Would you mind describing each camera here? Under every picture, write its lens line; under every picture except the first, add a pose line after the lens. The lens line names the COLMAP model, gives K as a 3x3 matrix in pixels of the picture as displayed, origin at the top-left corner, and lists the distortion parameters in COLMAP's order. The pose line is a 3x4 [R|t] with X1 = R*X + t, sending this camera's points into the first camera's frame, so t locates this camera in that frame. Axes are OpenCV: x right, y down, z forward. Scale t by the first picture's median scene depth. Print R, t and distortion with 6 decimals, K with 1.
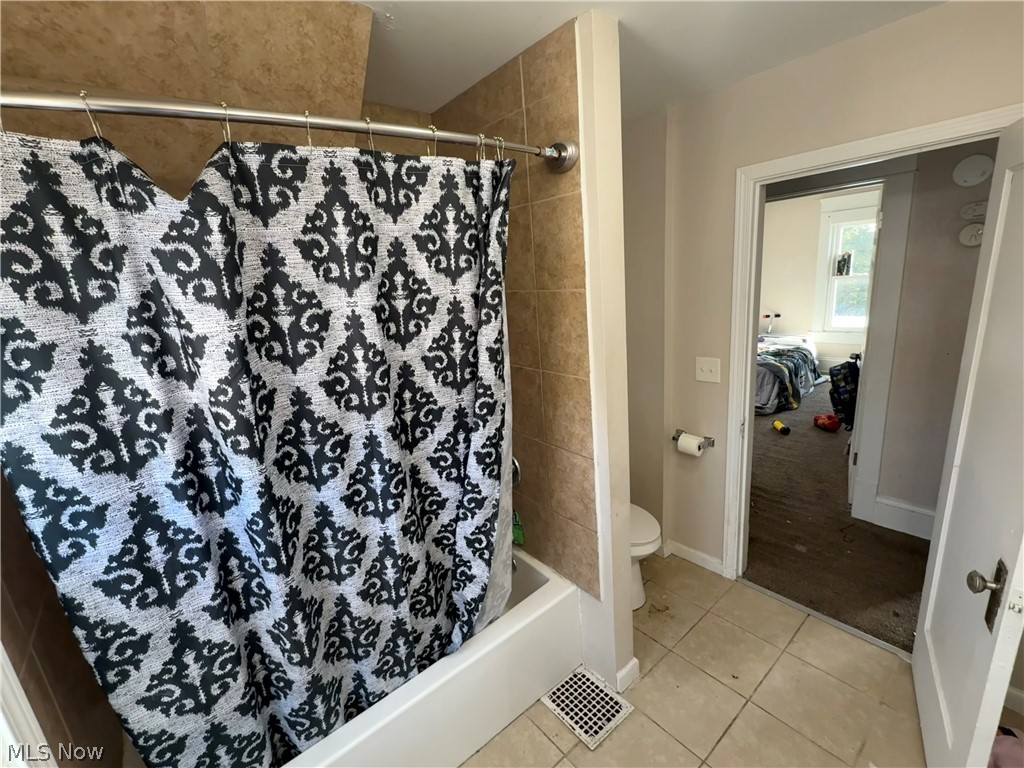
lens RADIAL K [[448.2, 0, 512.3], [0, 448.2, 385.3], [0, 0, 1]] dist [-0.001079, -0.000049]
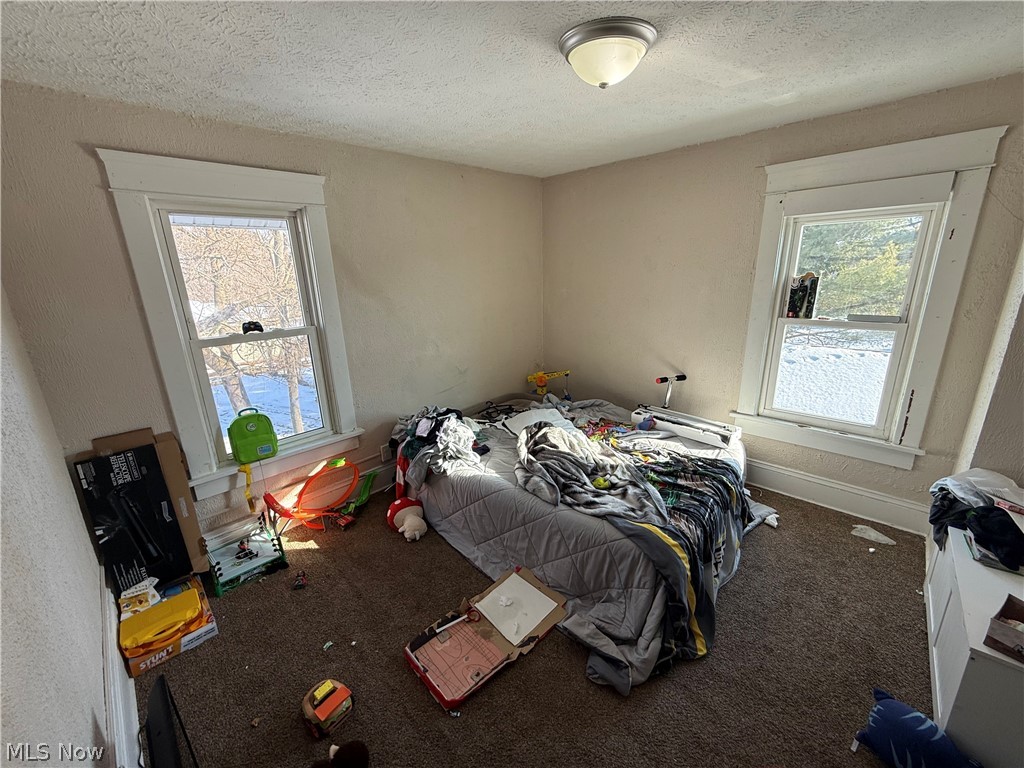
lens RADIAL K [[409.2, 0, 512.1], [0, 409.2, 383.5], [0, 0, 1]] dist [0.000006, -0.000001]
pose [[0.992225, 0.034807, 0.119488, 0.353536], [-0.036689, 0.999234, 0.013586, -0.164141], [-0.118924, -0.017865, 0.992743, 0.567953]]
